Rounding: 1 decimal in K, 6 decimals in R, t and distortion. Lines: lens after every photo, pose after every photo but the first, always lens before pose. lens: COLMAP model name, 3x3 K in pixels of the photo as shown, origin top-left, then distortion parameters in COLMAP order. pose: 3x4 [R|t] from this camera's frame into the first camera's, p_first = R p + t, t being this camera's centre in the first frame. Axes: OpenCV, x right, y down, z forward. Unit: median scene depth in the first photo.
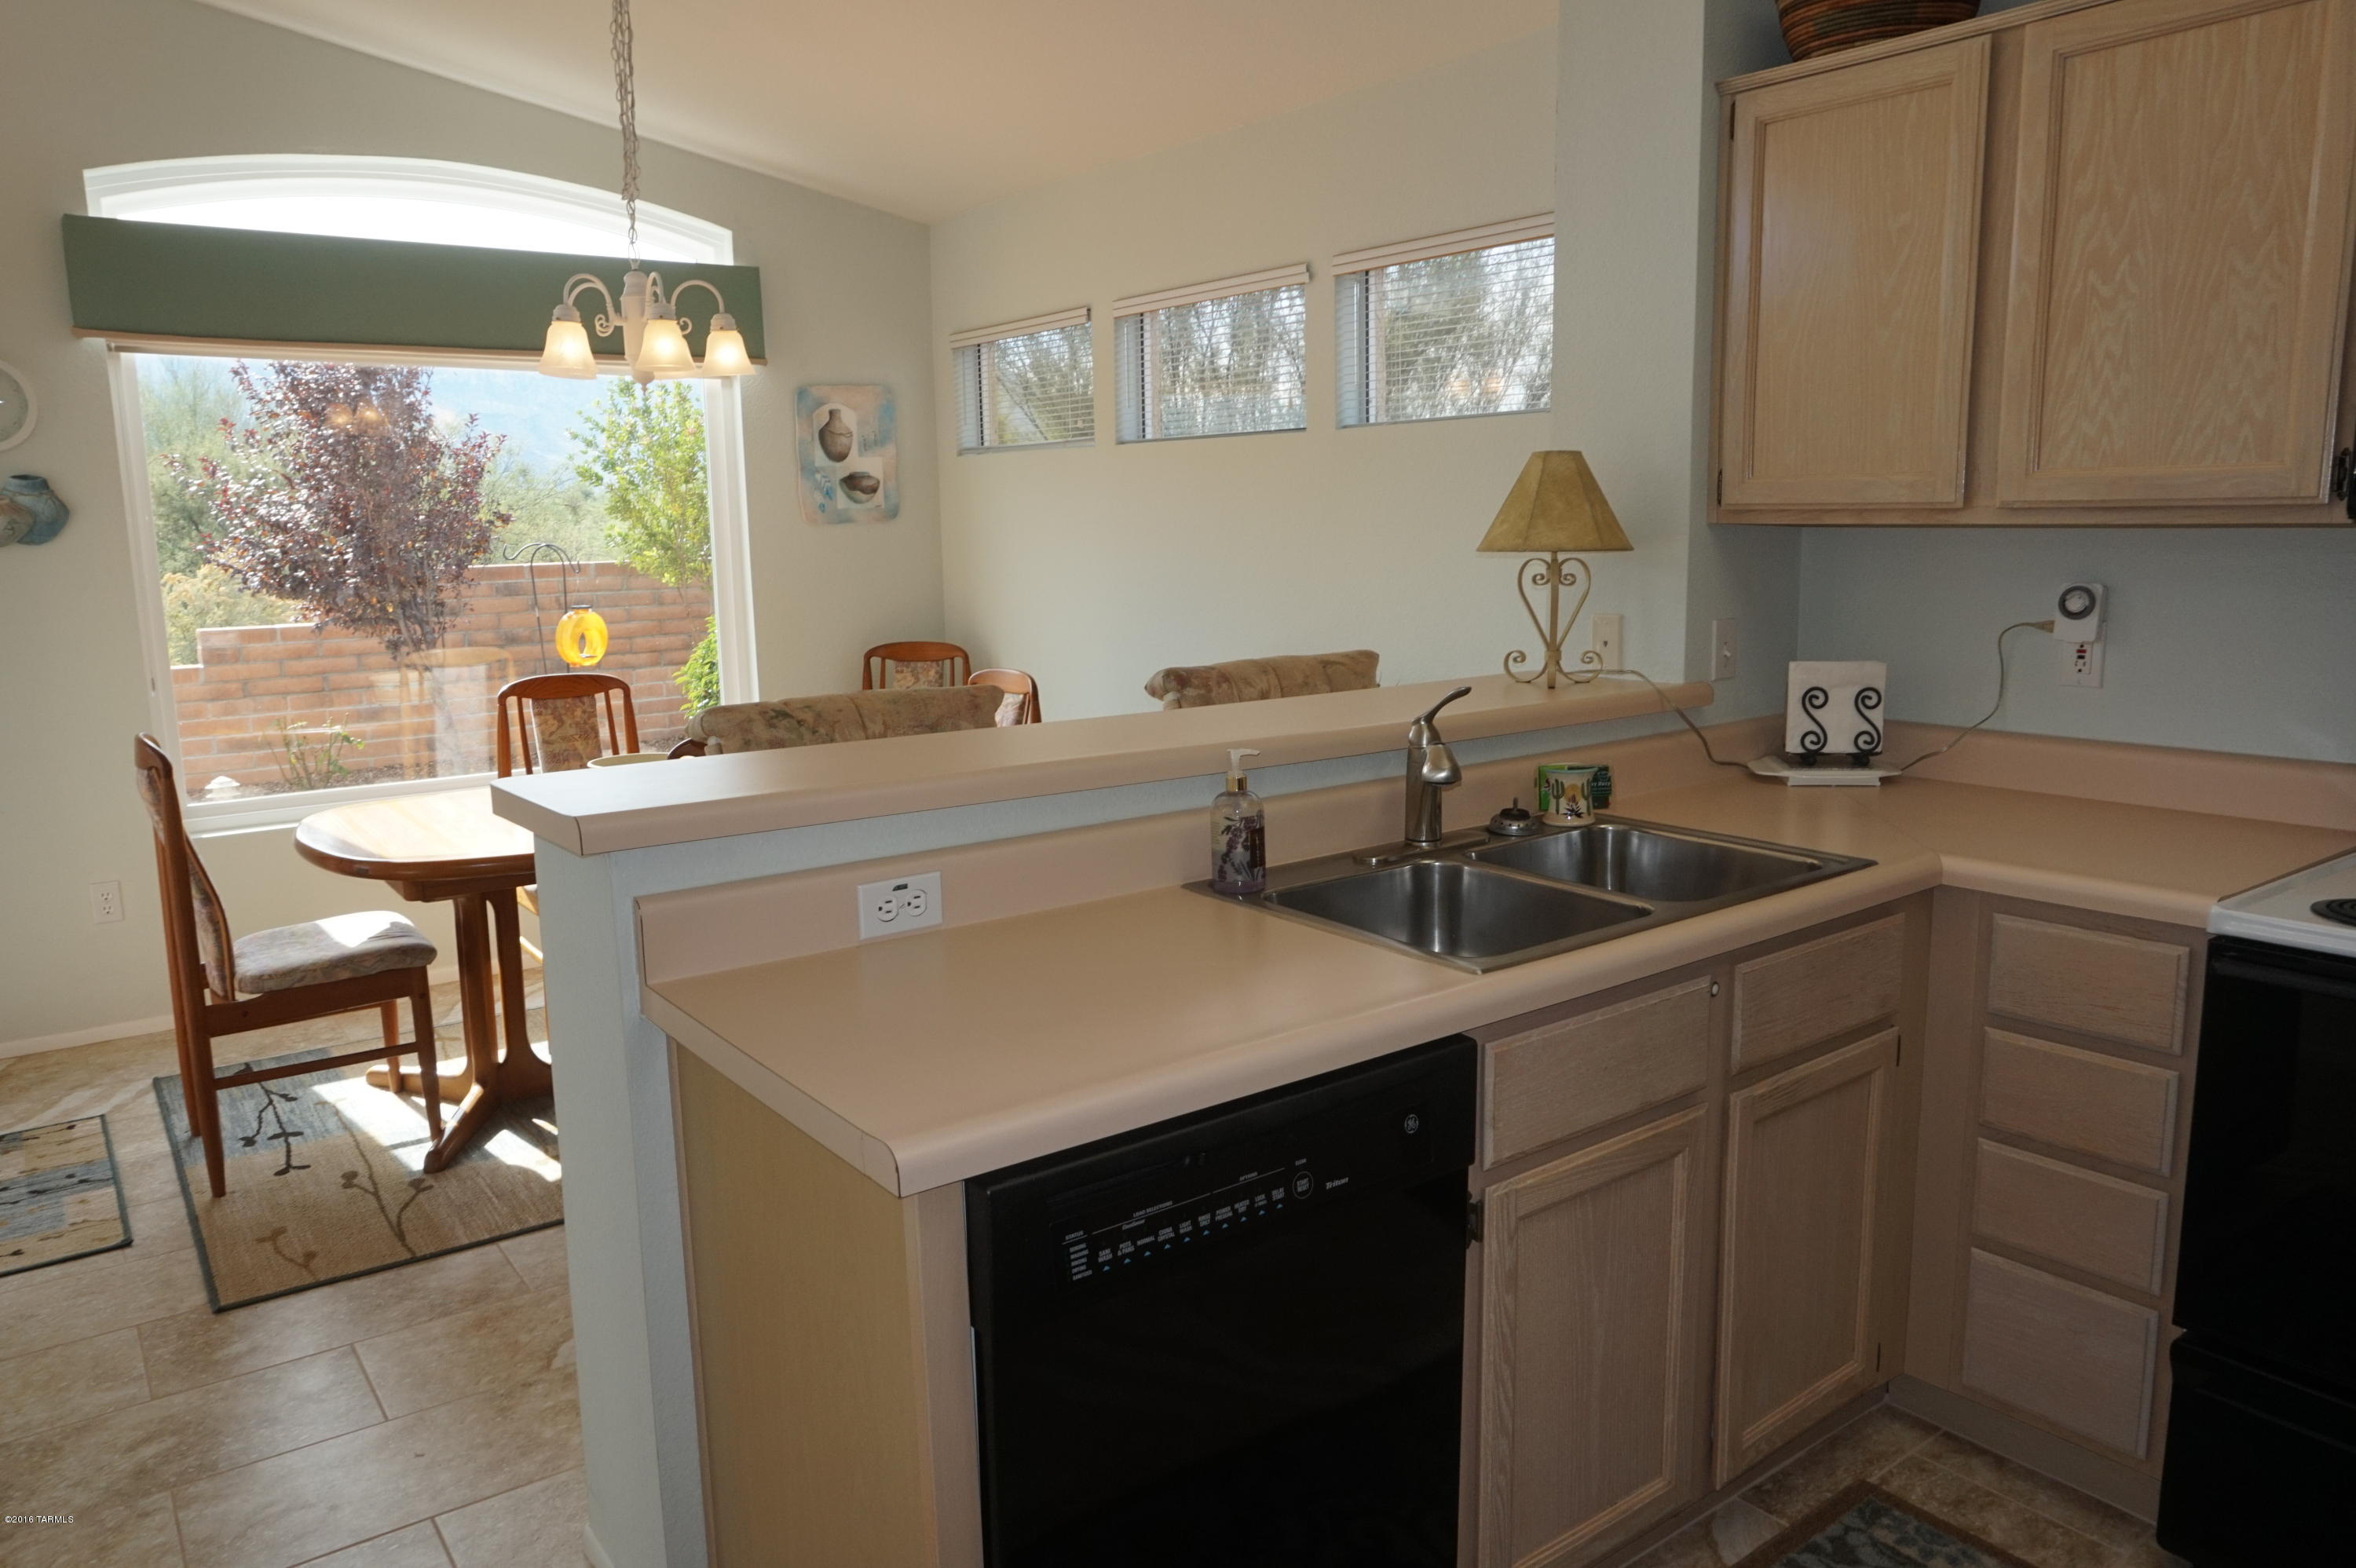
lens RADIAL K [[1588.5, 0, 1166.0], [0, 1588.5, 776.5], [0, 0, 1]] dist [-0.042943, 0.030998]
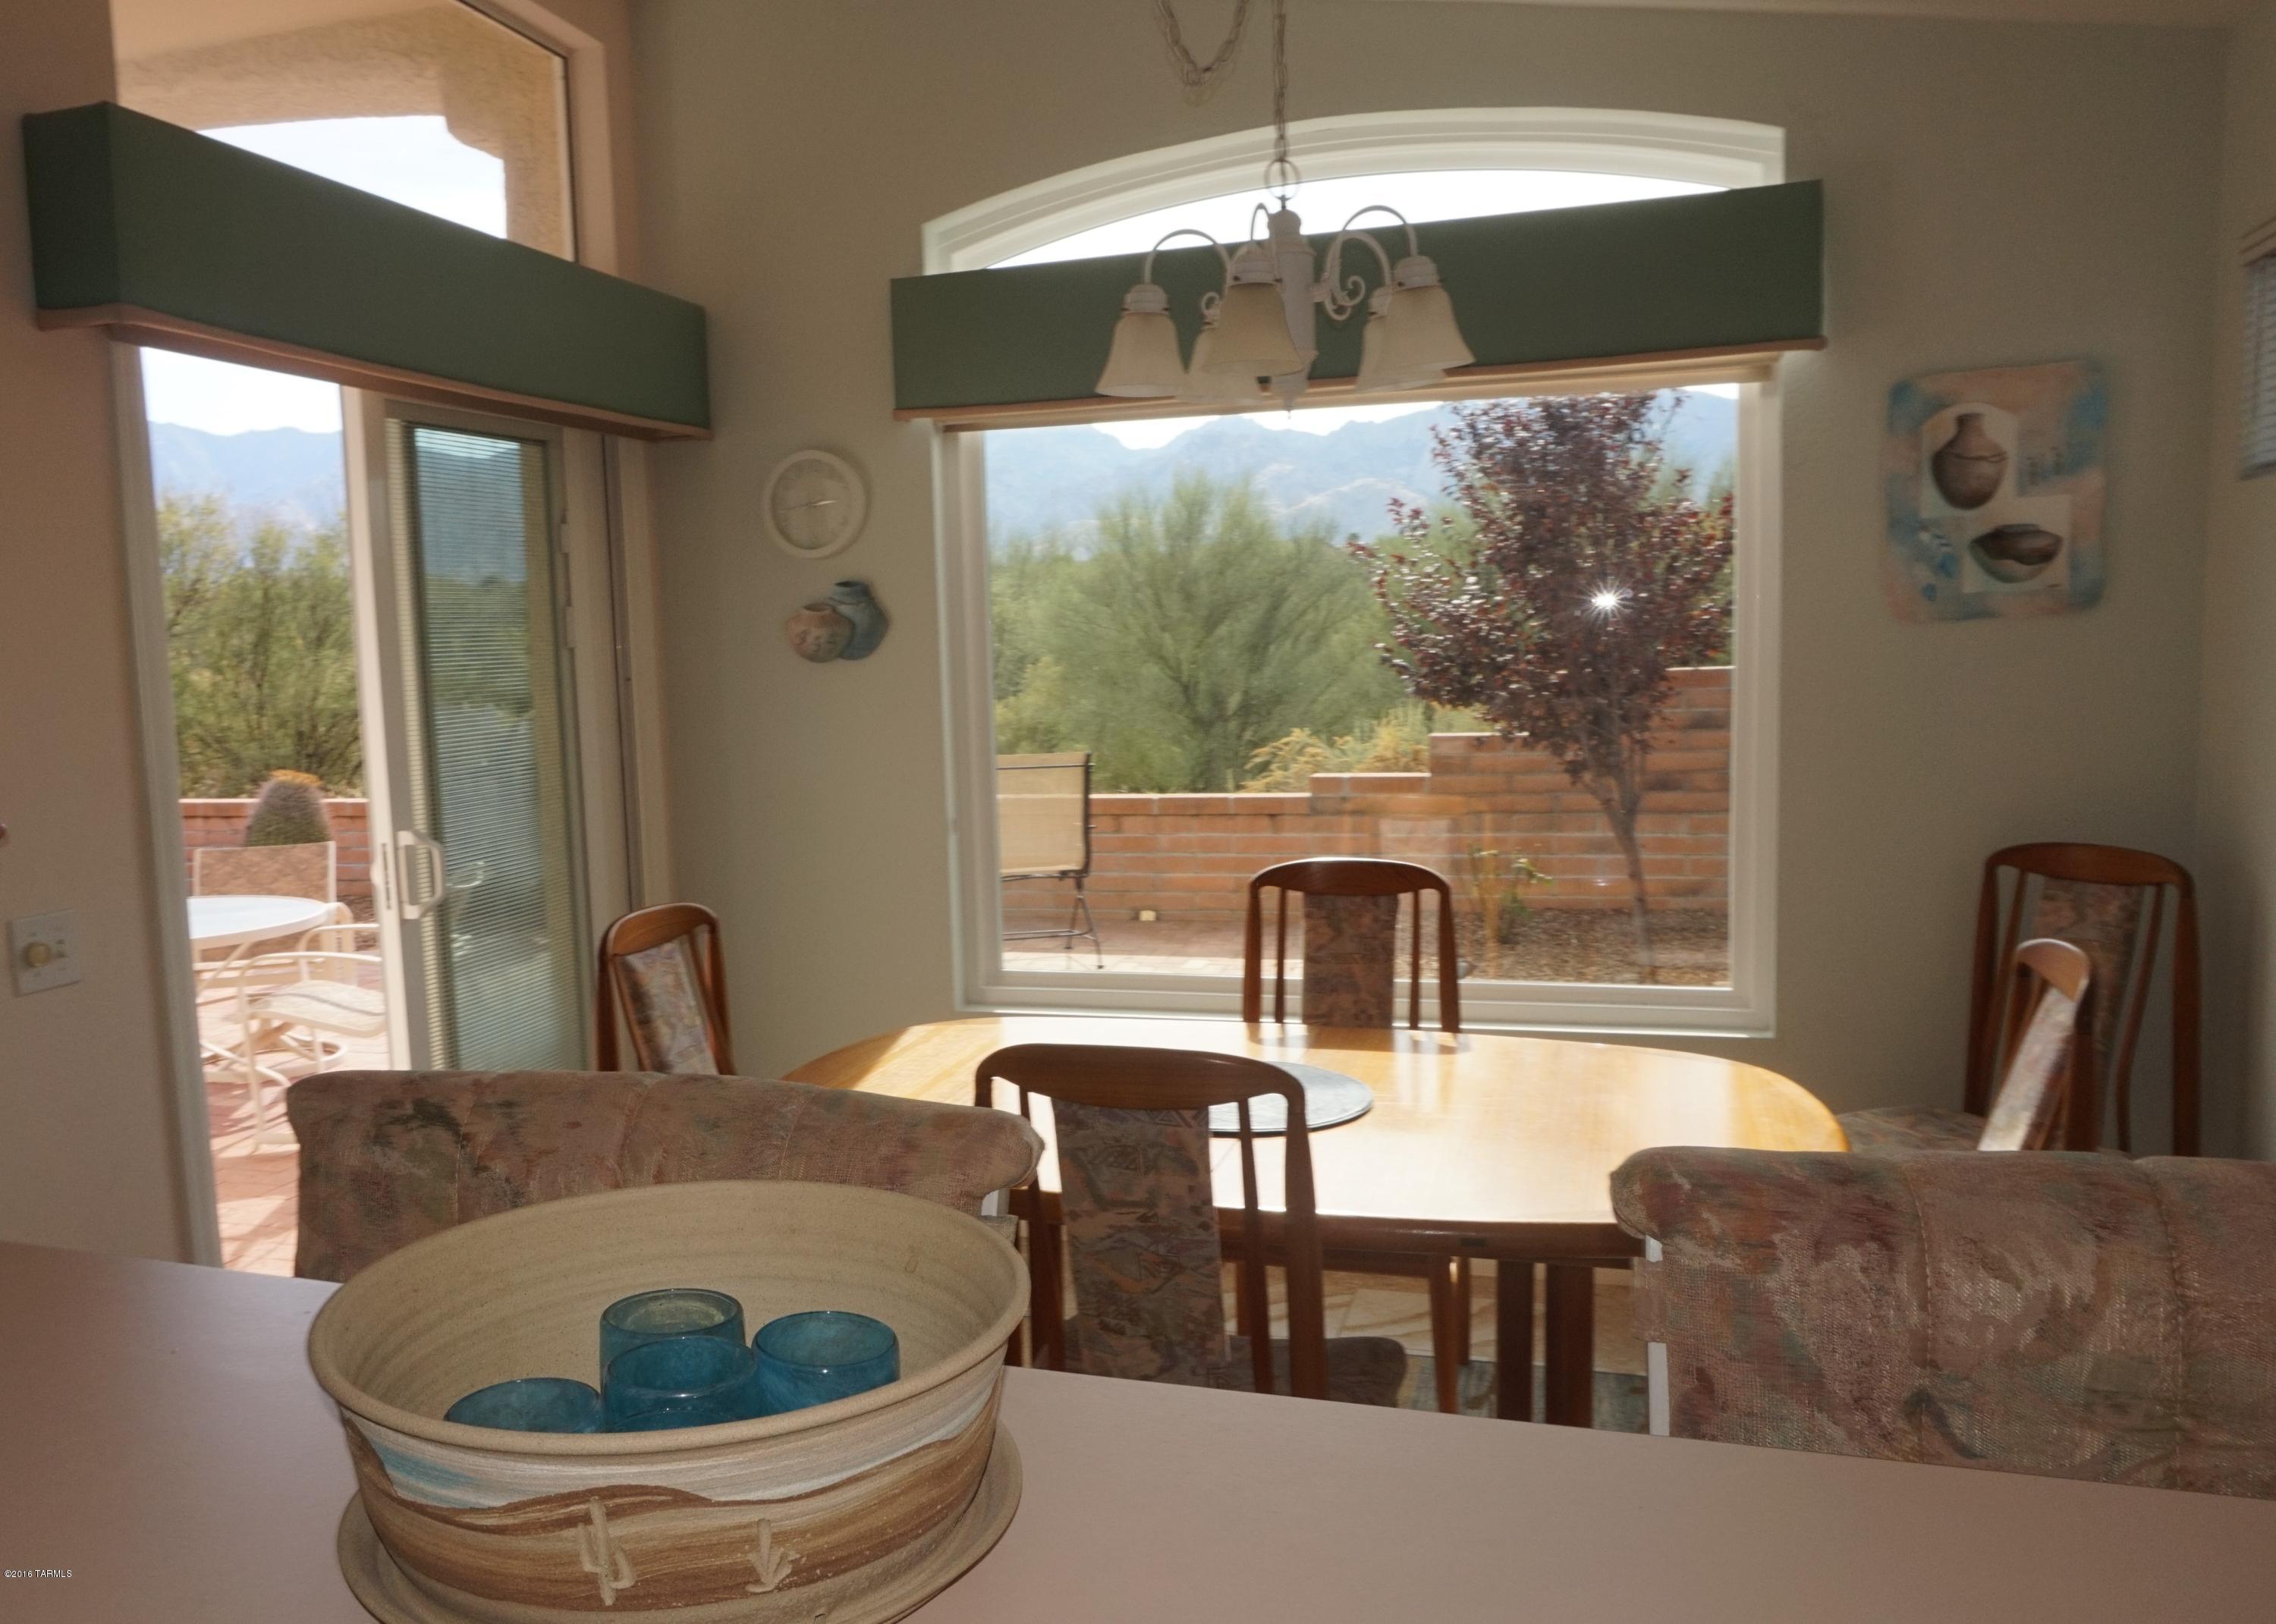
lens RADIAL K [[1759.4, 0, 953.3], [0, 1759.4, 865.1], [0, 0, 1]] dist [-0.062657, 0.024821]
pose [[0.544541, 0.102391, -0.832461, 0.102863], [-0.107833, 0.992830, 0.051579, -0.062578], [0.831773, 0.061679, 0.551678, 0.350961]]
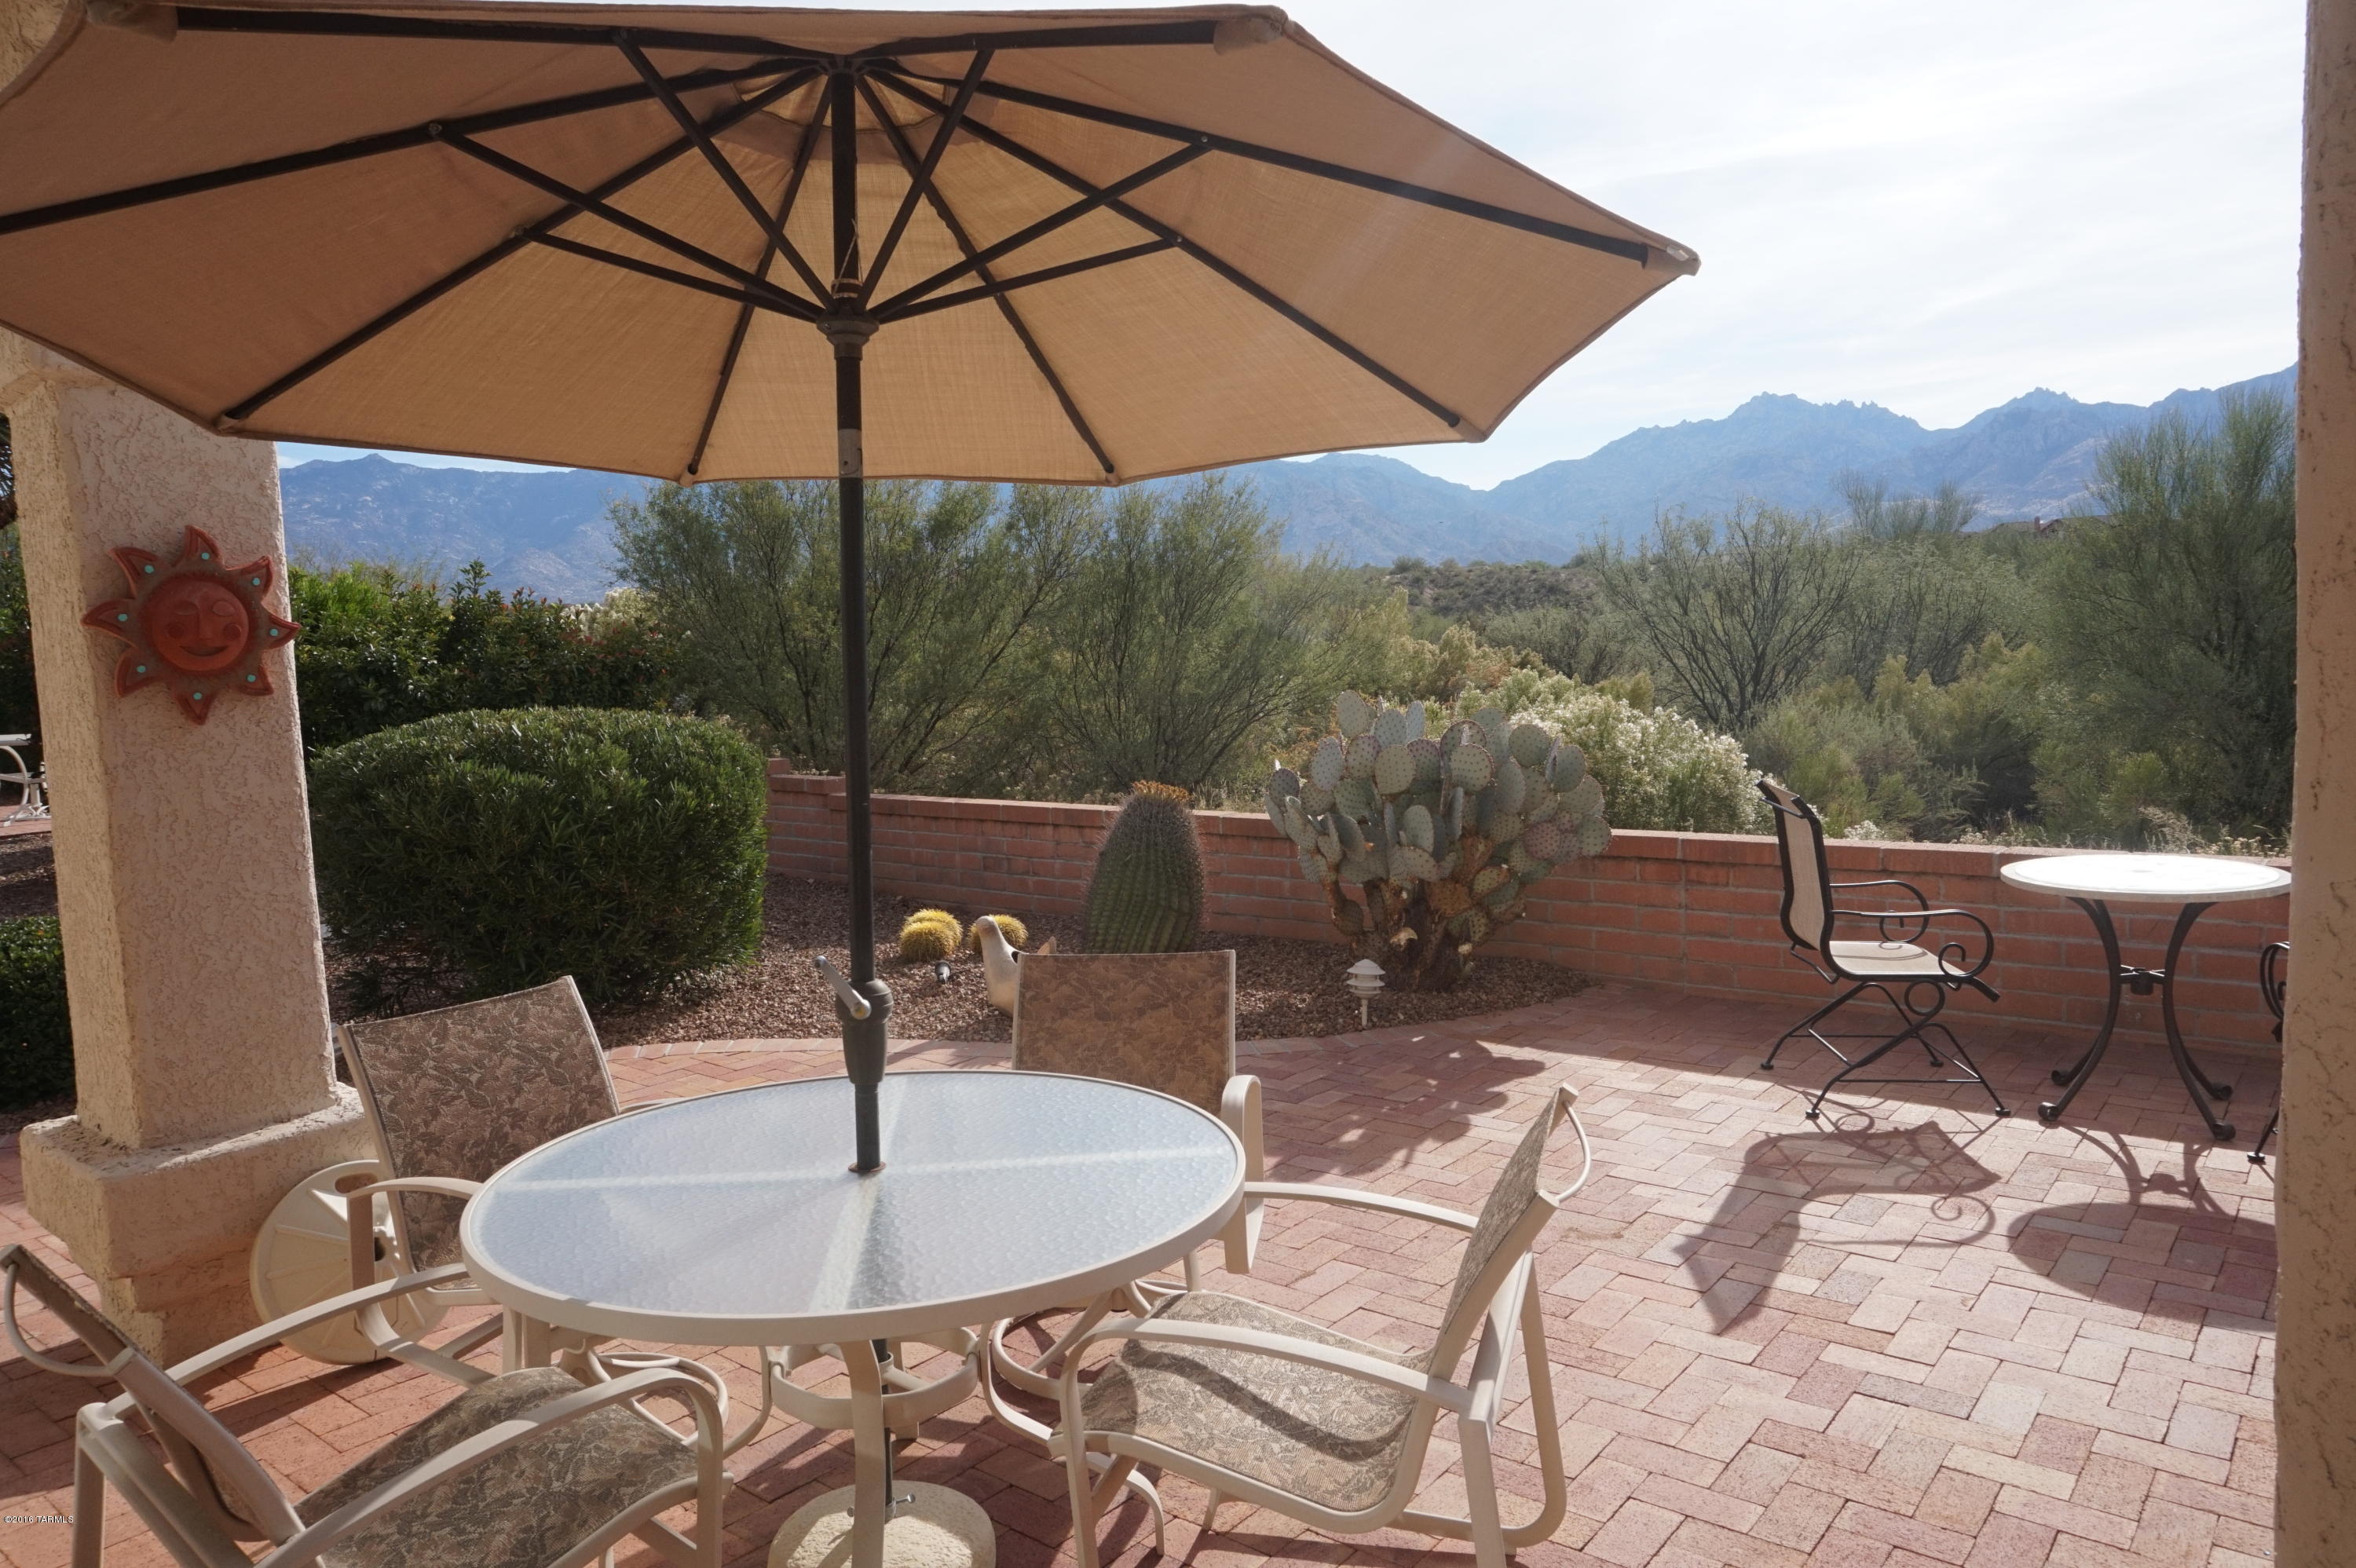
lens RADIAL K [[1588.5, 0, 1169.7], [0, 1588.5, 779.9], [0, 0, 1]] dist [-0.042943, 0.030998]
pose [[0.228877, 0.089490, -0.969333, -0.507643], [-0.118550, 0.990916, 0.063490, -0.075781], [0.966210, 0.100383, 0.237407, 0.470135]]
